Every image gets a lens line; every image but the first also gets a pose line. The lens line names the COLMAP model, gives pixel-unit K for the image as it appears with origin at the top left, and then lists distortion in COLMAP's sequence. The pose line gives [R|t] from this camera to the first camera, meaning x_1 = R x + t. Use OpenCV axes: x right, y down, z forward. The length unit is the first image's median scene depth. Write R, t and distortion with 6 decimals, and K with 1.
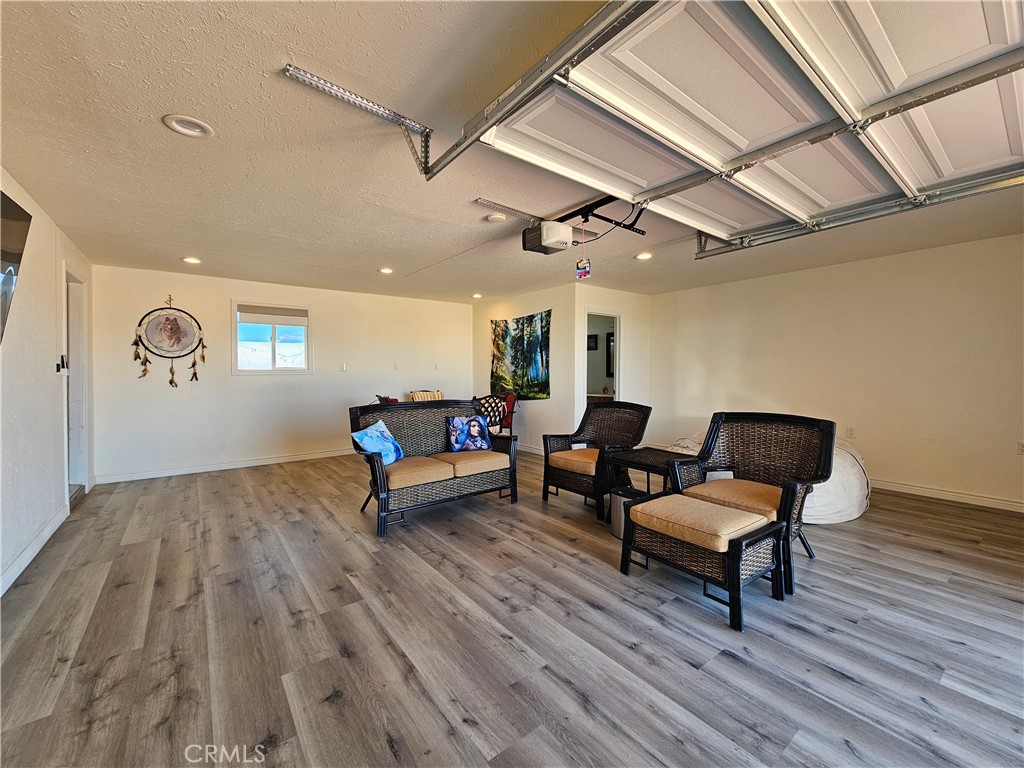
lens RADIAL K [[418.9, 0, 511.0], [0, 418.9, 379.4], [0, 0, 1]] dist [0.002189, -0.000182]
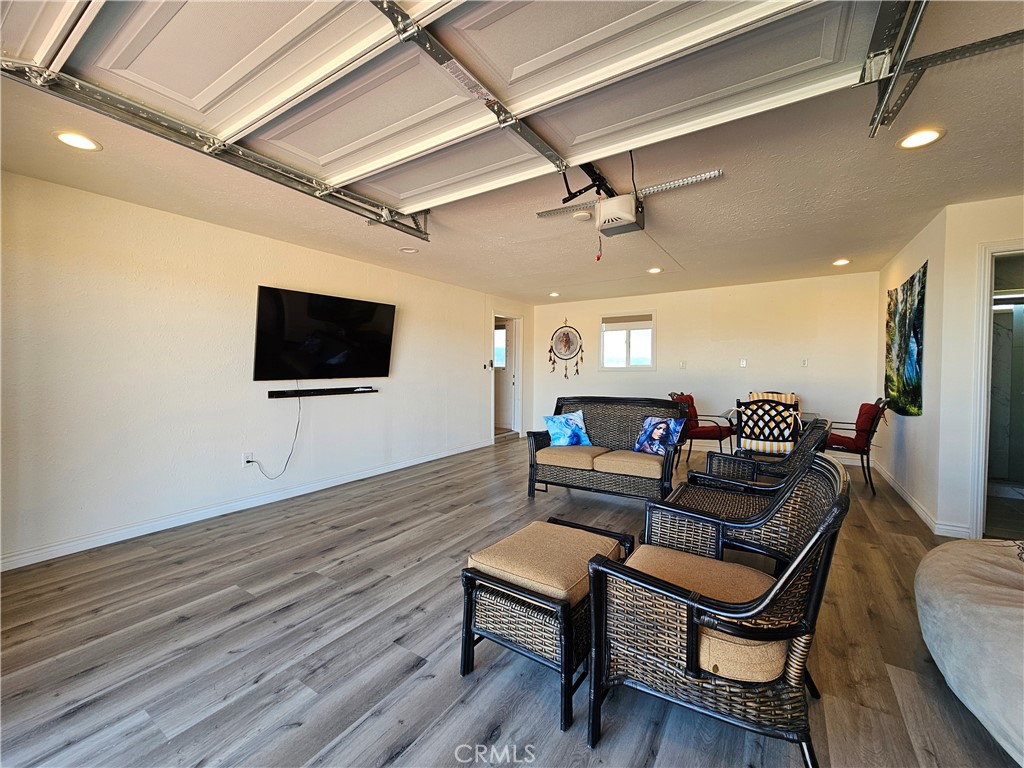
lens RADIAL K [[418.9, 0, 510.6], [0, 418.9, 378.4], [0, 0, 1]] dist [0.002189, -0.000182]
pose [[0.334026, 0.022148, -0.942303, 0.681001], [-0.018425, 0.999686, 0.016965, -0.007694], [0.942384, 0.011695, 0.334330, 0.399263]]
